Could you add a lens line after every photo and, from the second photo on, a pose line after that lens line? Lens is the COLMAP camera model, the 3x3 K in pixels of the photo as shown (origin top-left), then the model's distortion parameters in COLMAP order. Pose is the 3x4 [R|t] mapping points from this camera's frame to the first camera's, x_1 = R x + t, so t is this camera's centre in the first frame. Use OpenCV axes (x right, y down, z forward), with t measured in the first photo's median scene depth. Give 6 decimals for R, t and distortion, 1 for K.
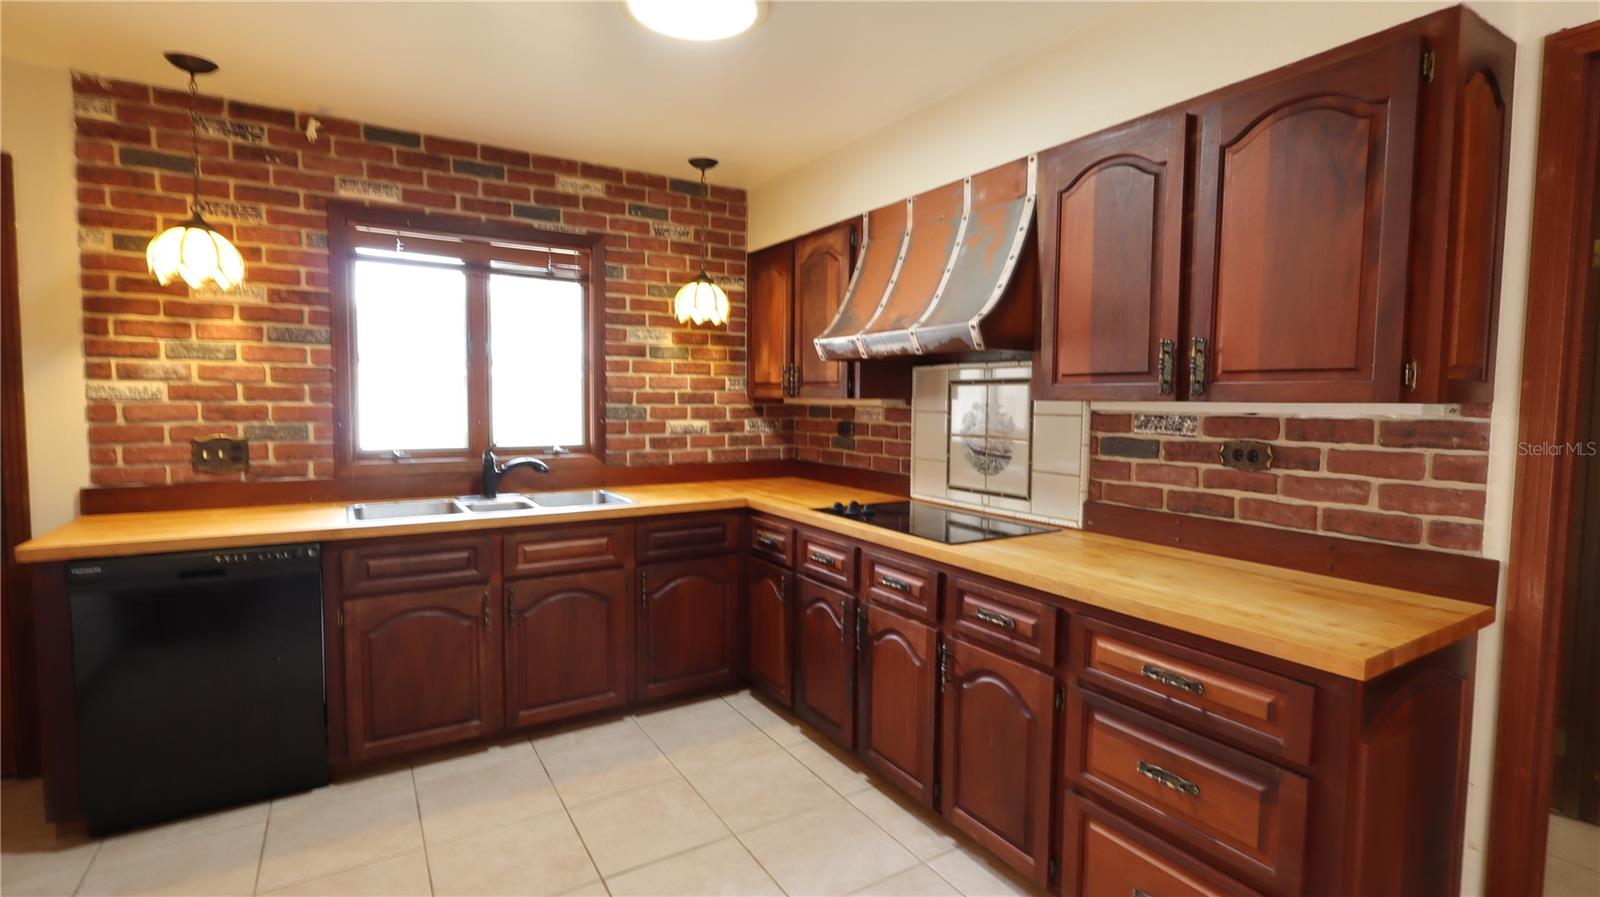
lens RADIAL K [[743.2, 0, 808.6], [0, 743.2, 447.1], [0, 0, 1]] dist [-0.001294, 0.000644]
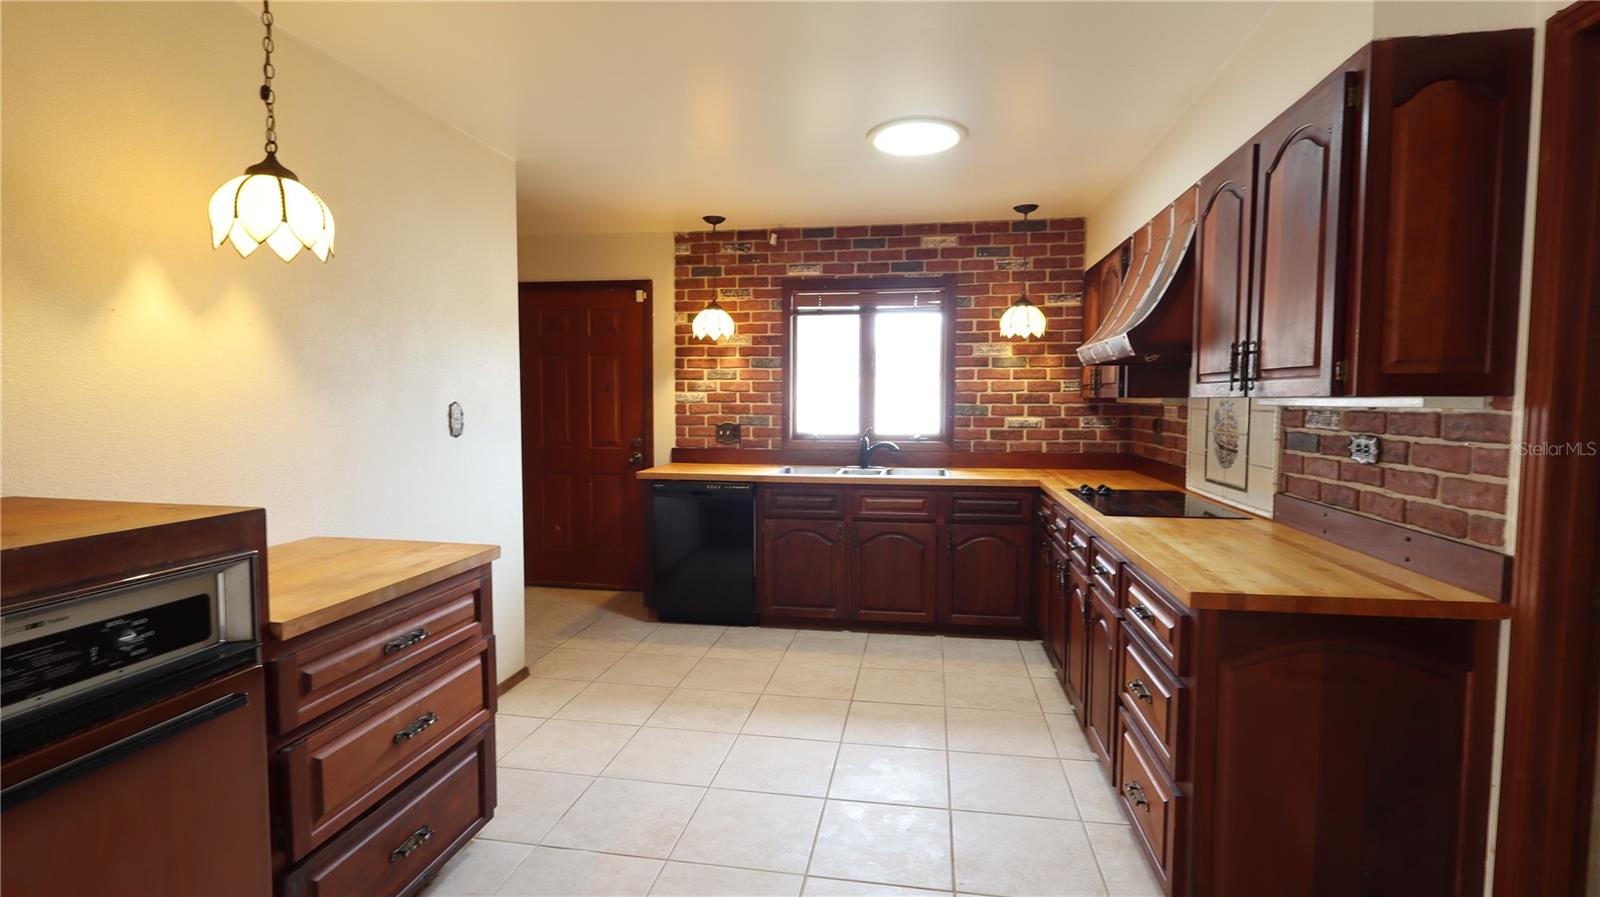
lens RADIAL K [[743.2, 0, 800.7], [0, 743.2, 447.3], [0, 0, 1]] dist [-0.001294, 0.000644]
pose [[0.749511, 0.034481, -0.661093, 0.529467], [-0.036667, 0.999272, 0.010549, 0.020528], [0.660976, 0.016334, 0.750230, -0.217198]]
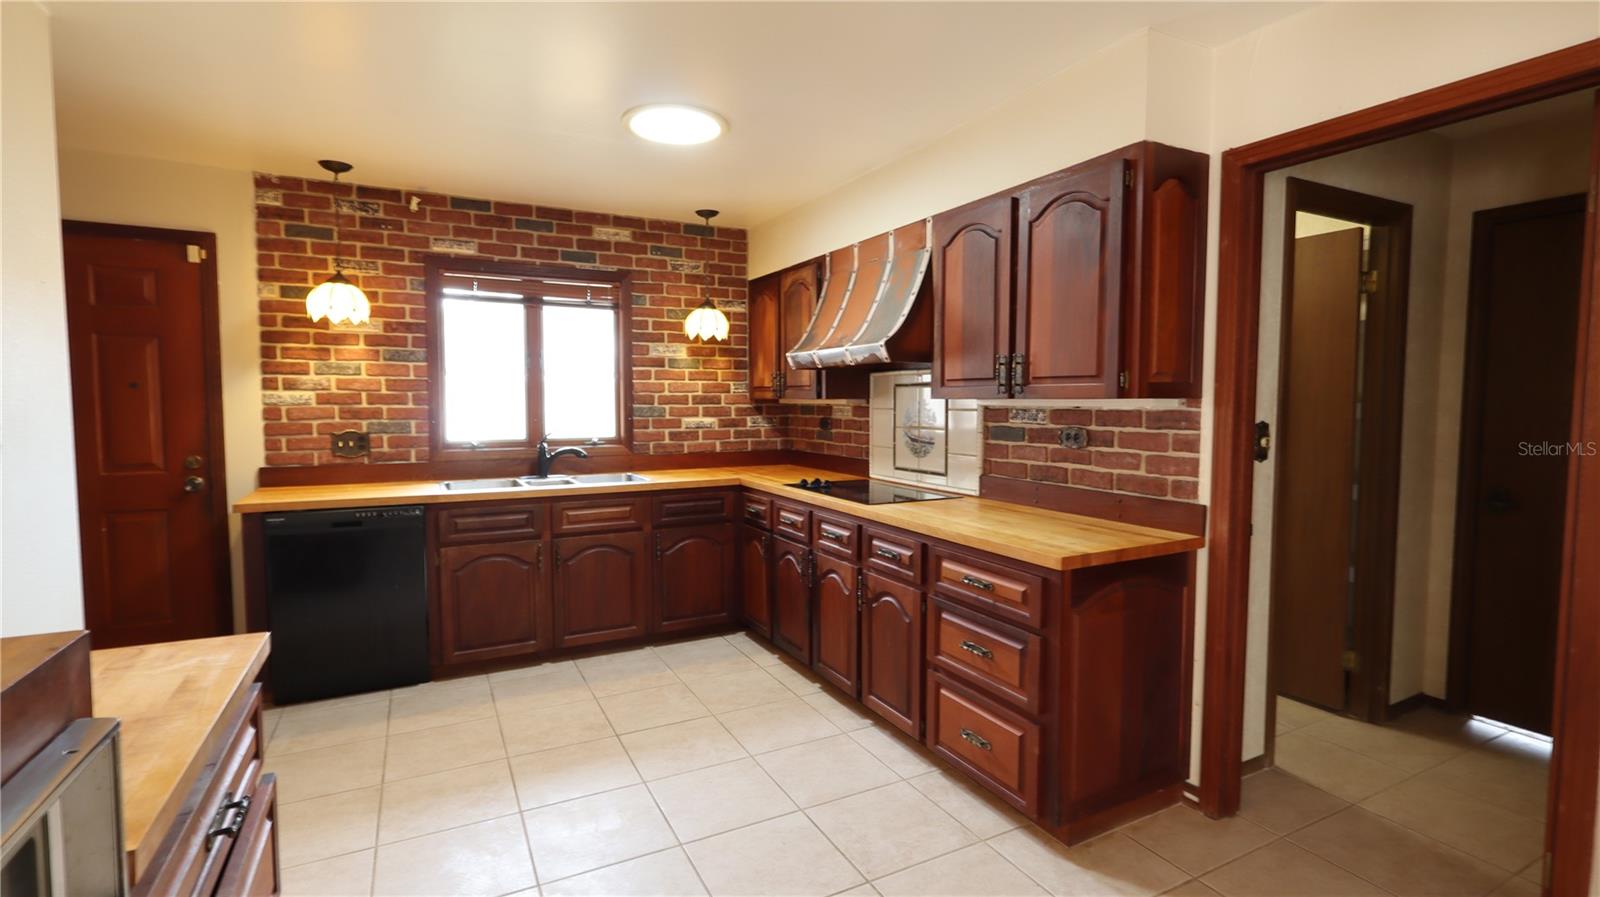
lens RADIAL K [[743.2, 0, 807.4], [0, 743.2, 446.6], [0, 0, 1]] dist [-0.001294, 0.000644]
pose [[0.997354, -0.004455, -0.072565, 0.152782], [0.004300, 0.999988, -0.002288, 0.022763], [0.072574, 0.001970, 0.997361, -0.317831]]
